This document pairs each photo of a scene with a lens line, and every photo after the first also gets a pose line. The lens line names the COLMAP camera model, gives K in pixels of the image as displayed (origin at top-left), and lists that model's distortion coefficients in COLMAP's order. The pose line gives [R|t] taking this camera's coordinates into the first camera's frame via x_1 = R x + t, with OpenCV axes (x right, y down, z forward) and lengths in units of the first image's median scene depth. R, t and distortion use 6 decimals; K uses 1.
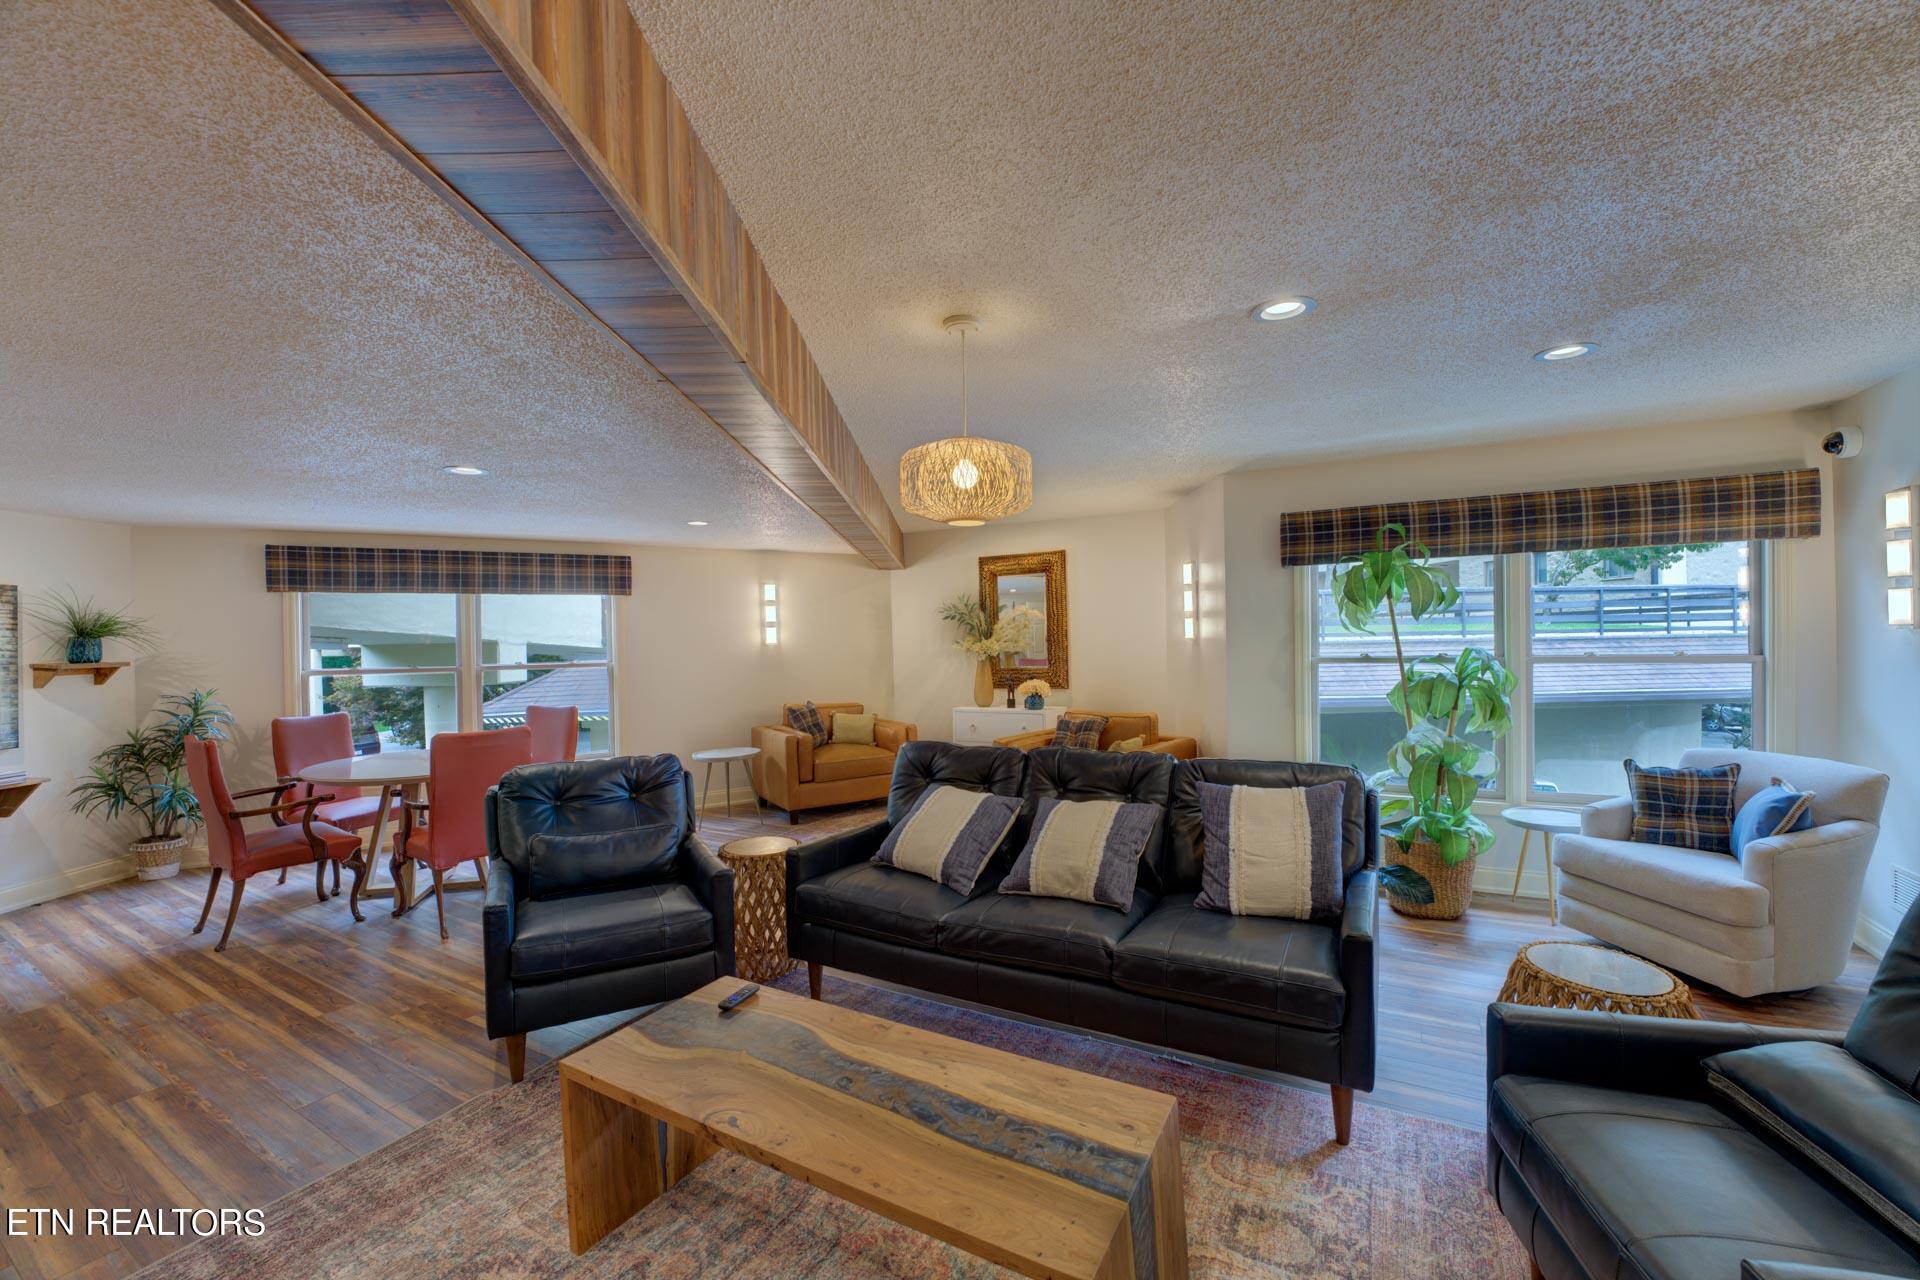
lens RADIAL K [[776.4, 0, 960.0], [0, 776.4, 640.0], [0, 0, 1]] dist [-0.024767, 0.000477]
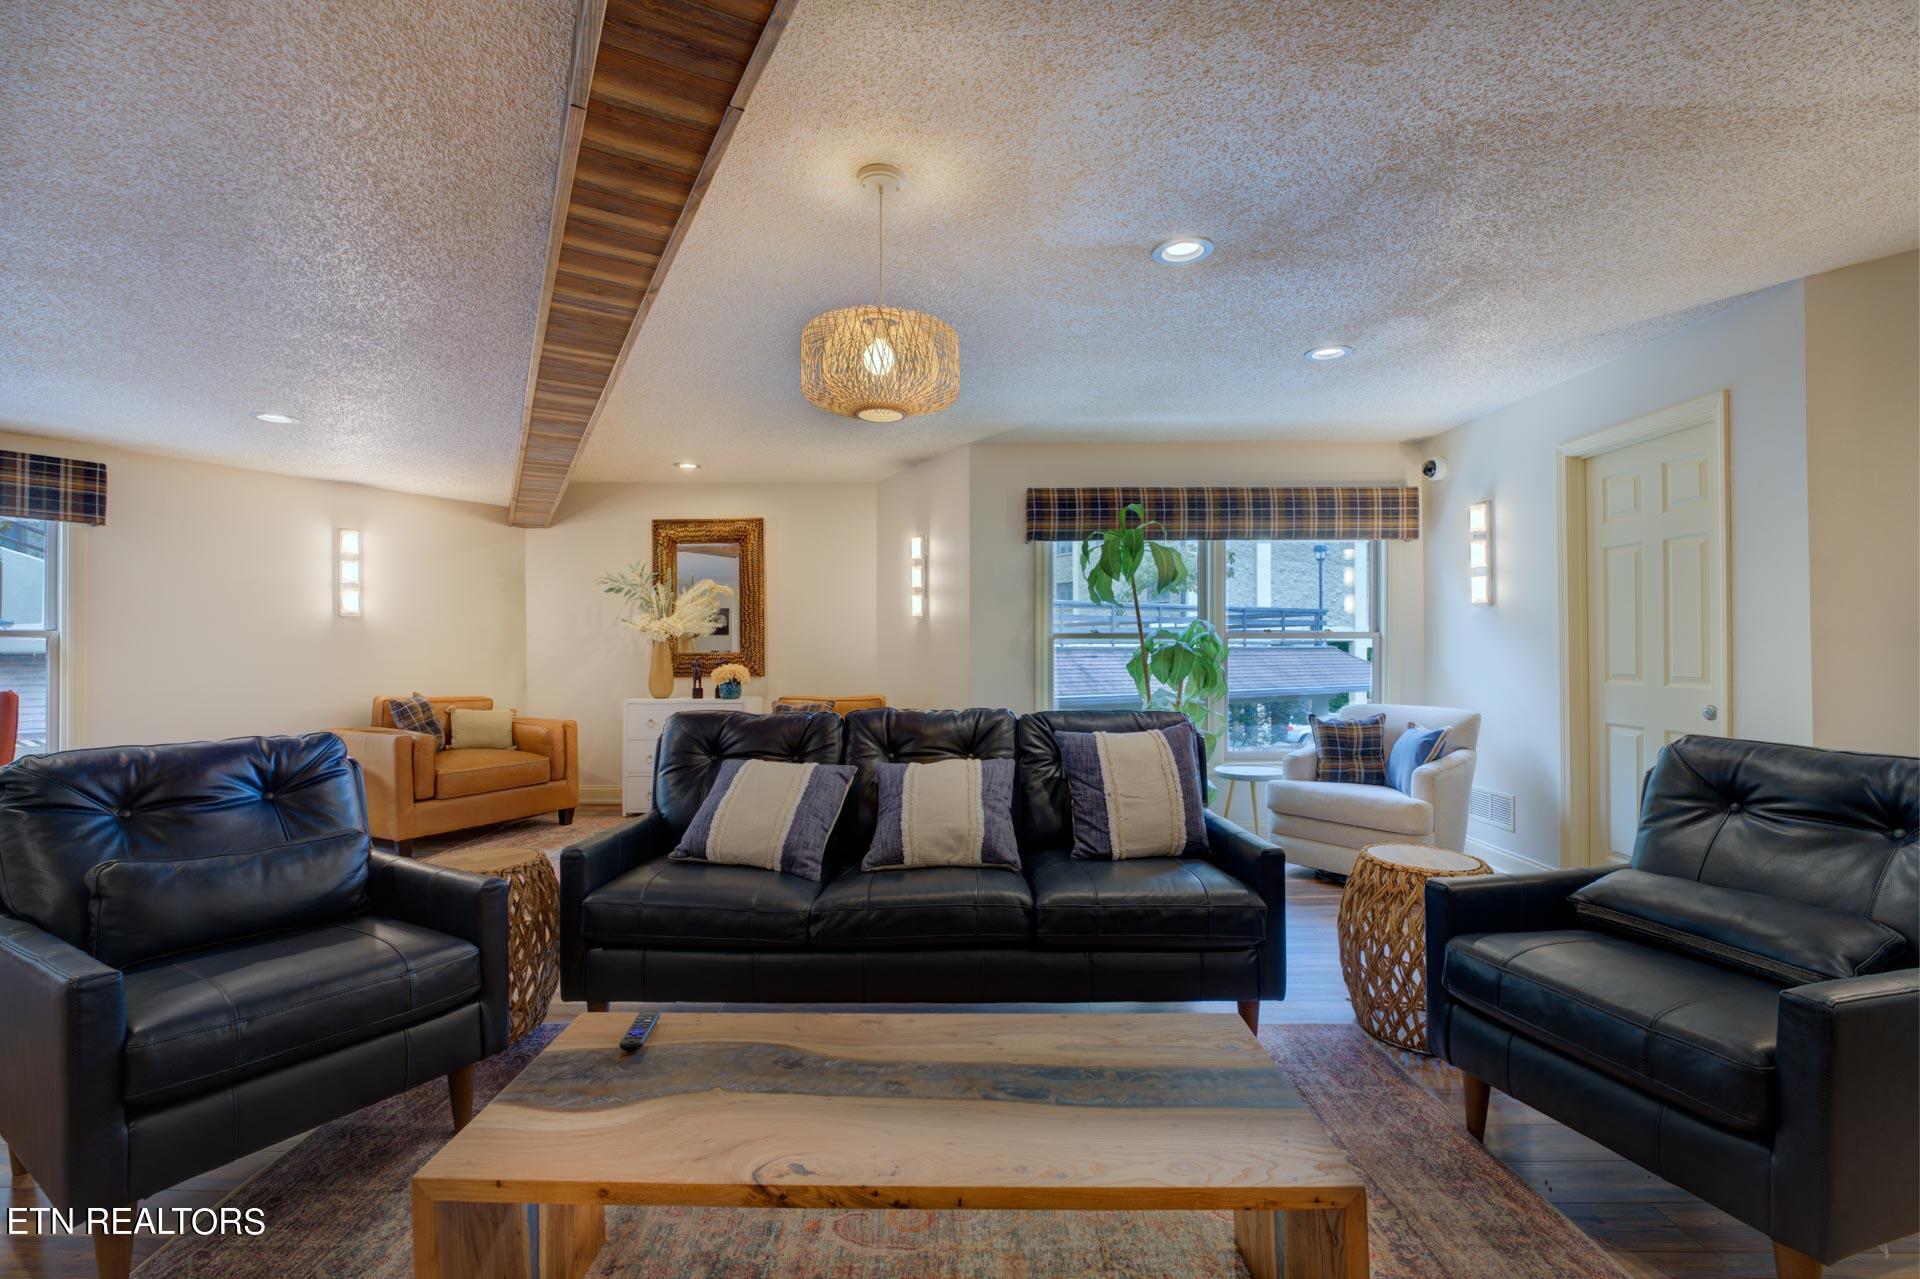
lens RADIAL K [[839.9, 0, 960.0], [0, 839.9, 639.5], [0, 0, 1]] dist [-0.017163, -0.000192]
pose [[0.874878, 0.021258, 0.483877, -0.256607], [-0.012312, 0.999690, -0.021657, 0.079729], [-0.484187, 0.012989, 0.874868, 0.127722]]
